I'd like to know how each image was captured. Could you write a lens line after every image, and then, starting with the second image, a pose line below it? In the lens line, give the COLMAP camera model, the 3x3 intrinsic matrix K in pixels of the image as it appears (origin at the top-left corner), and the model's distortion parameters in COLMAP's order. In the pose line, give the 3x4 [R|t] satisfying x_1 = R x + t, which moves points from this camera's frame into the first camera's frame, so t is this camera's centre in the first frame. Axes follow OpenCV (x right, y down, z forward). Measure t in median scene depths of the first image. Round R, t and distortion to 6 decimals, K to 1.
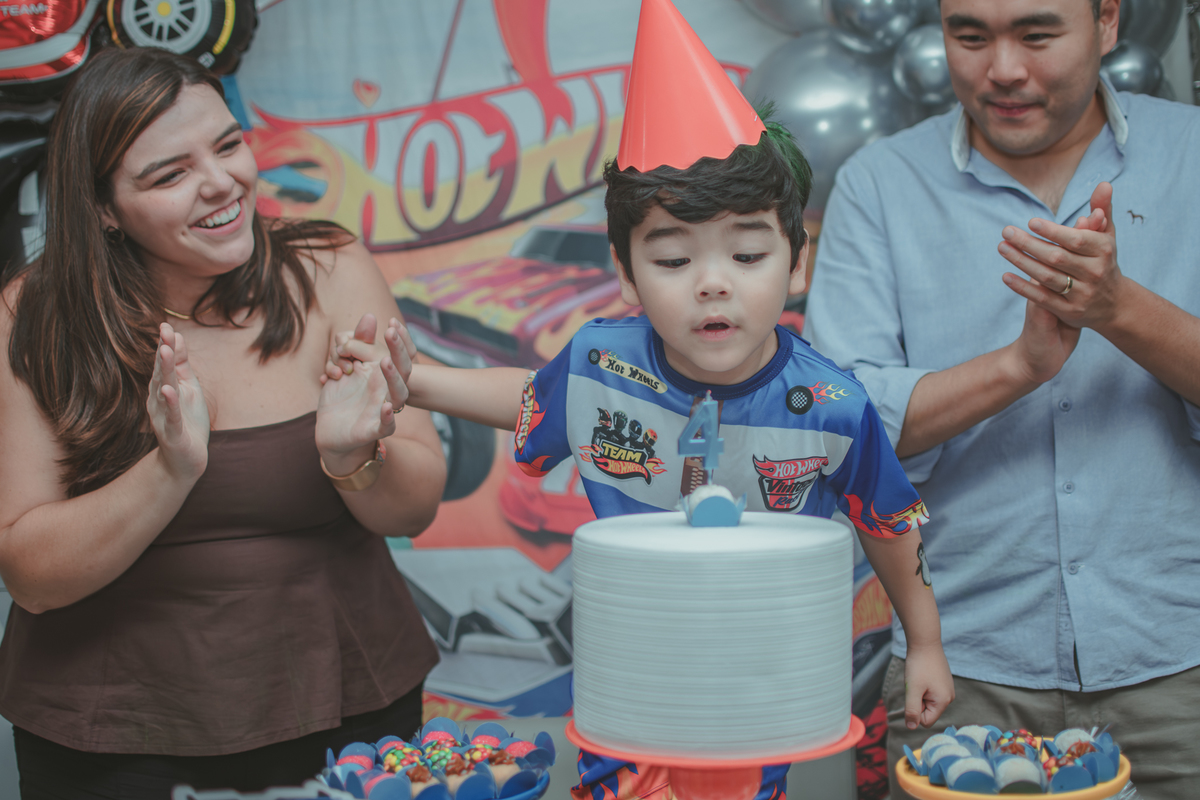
lens RADIAL K [[1818.2, 0, 580.9], [0, 1818.2, 397.1], [0, 0, 1]] dist [-0.170438, 0.126147]
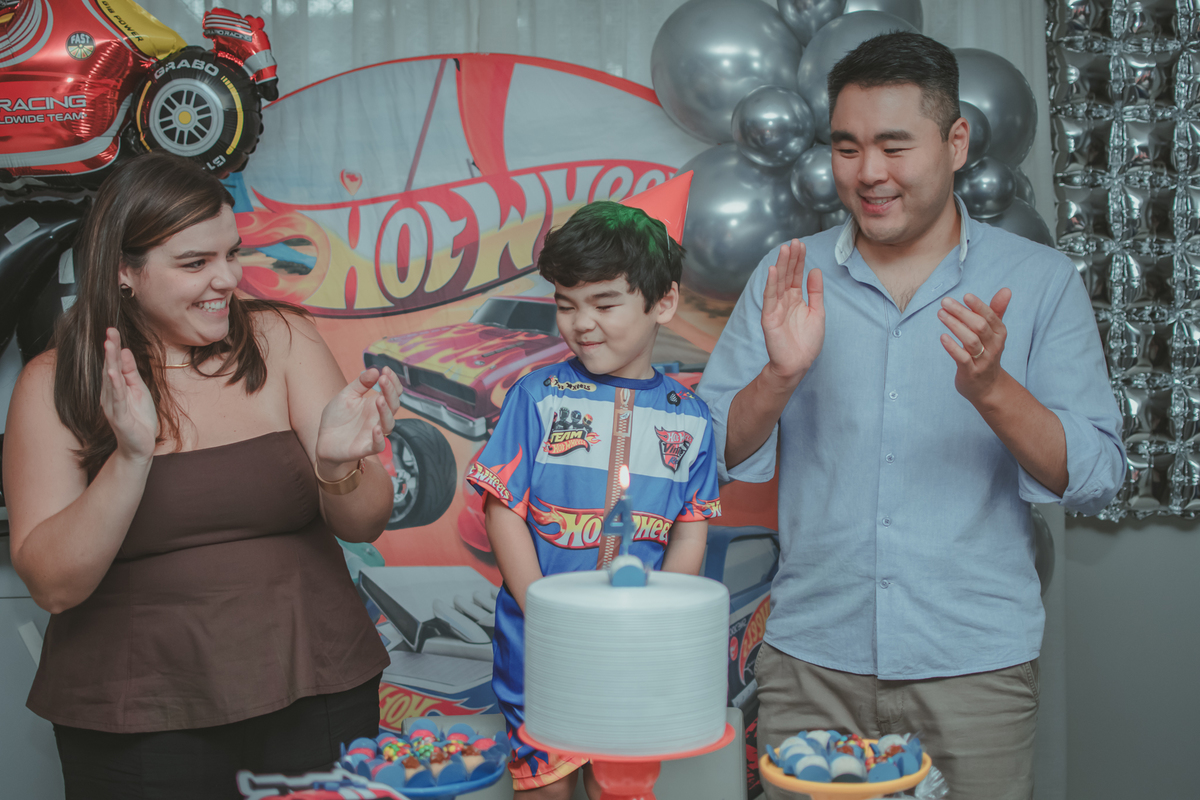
lens RADIAL K [[1800.5, 0, 567.5], [0, 1800.5, 404.5], [0, 0, 1]] dist [-0.148541, 0.098185]
pose [[0.999562, 0.013933, 0.026098, -0.005249], [-0.014398, 0.999739, 0.017725, -0.045867], [-0.025844, -0.018093, 0.999502, -0.183660]]
